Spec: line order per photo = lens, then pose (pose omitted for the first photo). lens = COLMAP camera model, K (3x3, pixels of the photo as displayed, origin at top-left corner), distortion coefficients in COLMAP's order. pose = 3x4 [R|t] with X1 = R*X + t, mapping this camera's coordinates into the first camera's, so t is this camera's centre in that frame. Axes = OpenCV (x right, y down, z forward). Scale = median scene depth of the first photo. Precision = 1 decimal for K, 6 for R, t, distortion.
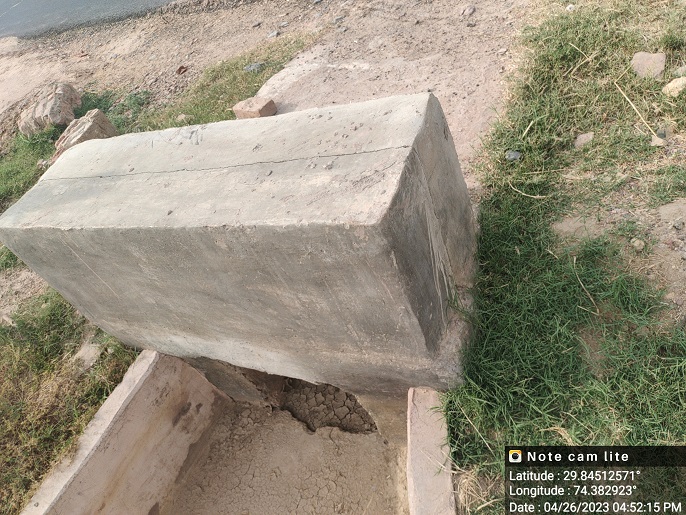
lens RADIAL K [[533.7, 0, 334.7], [0, 533.7, 243.4], [0, 0, 1]] dist [0.083660, -0.134762]
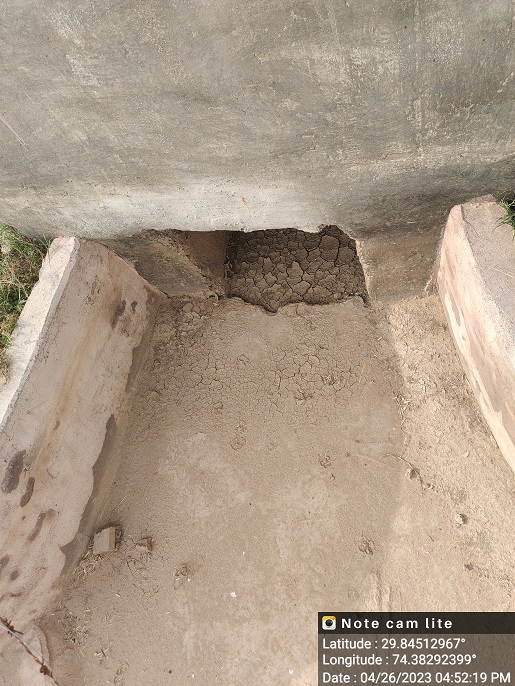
lens RADIAL K [[533.7, 0, 257.5], [0, 533.7, 343.0], [0, 0, 1]] dist [0.083660, -0.134762]
pose [[0.978089, -0.156478, 0.137321, -0.204298], [0.108268, 0.945701, 0.306477, 0.136178], [-0.177821, -0.284894, 0.941921, 0.186429]]
